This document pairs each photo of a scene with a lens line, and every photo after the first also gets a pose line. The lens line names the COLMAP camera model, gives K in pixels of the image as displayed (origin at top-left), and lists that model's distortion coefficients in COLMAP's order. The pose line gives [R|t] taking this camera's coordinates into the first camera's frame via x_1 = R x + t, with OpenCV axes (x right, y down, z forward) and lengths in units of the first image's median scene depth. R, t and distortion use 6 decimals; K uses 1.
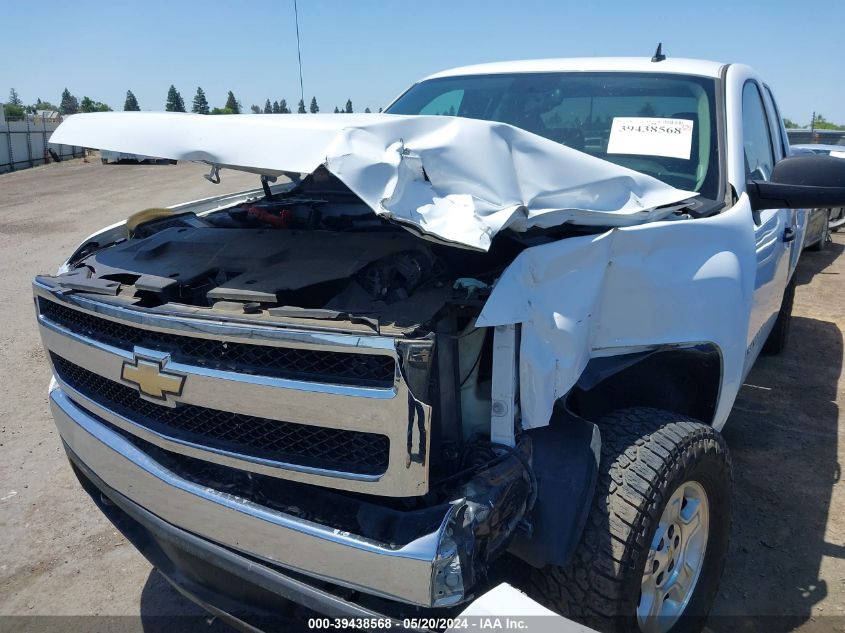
lens RADIAL K [[682.3, 0, 441.4], [0, 682.3, 317.9], [0, 0, 1]] dist [0.040198, -0.064160]
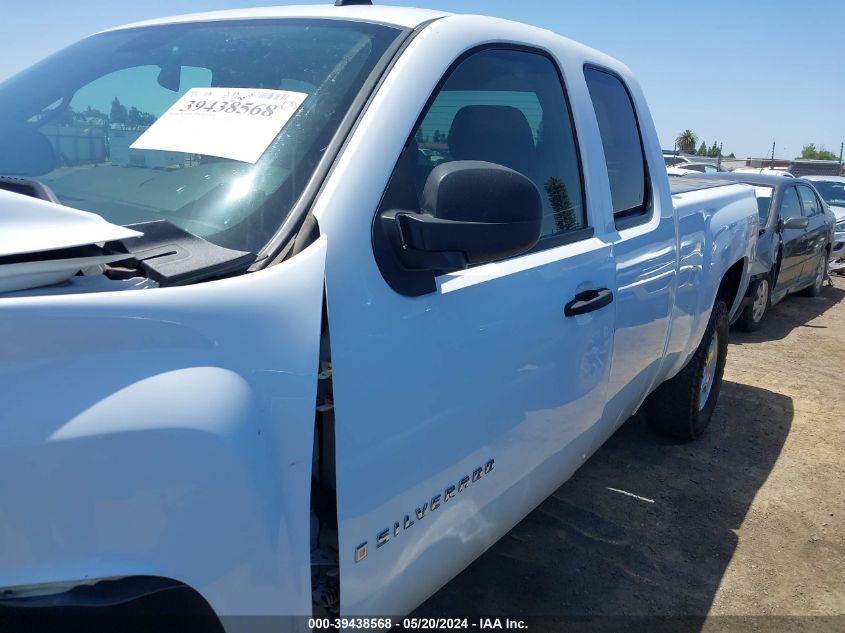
lens RADIAL K [[682.3, 0, 429.6], [0, 682.3, 321.0], [0, 0, 1]] dist [0.040198, -0.064160]
pose [[0.997259, 0.049658, -0.054841, 0.641357], [-0.050858, 0.998491, -0.020697, -0.135684], [0.053731, 0.023429, 0.998281, 0.614972]]
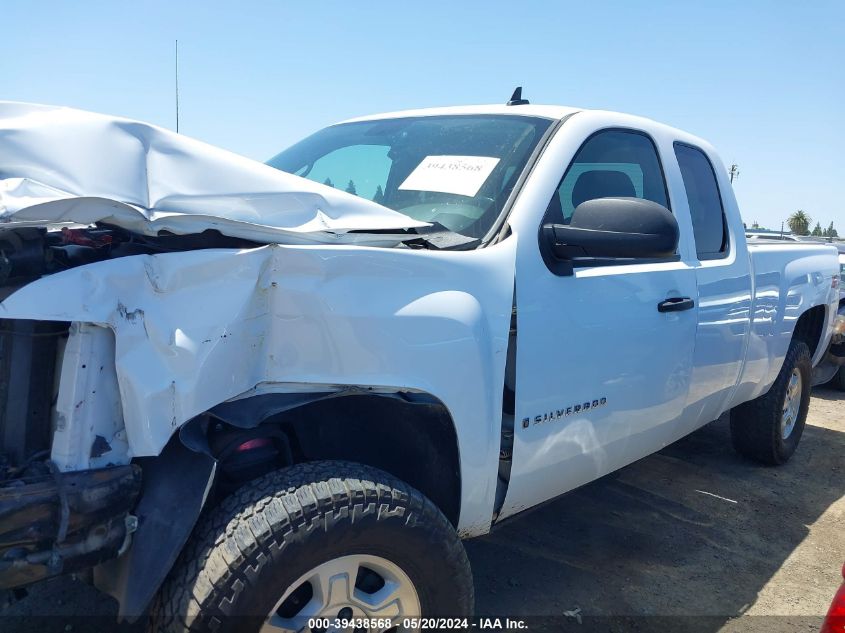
lens RADIAL K [[682.3, 0, 428.8], [0, 682.3, 317.1], [0, 0, 1]] dist [0.040198, -0.064160]
pose [[0.977114, 0.076286, -0.198565, 0.604469], [-0.101963, 0.987221, -0.122470, 0.049577], [0.186684, 0.139914, 0.972406, 0.173356]]
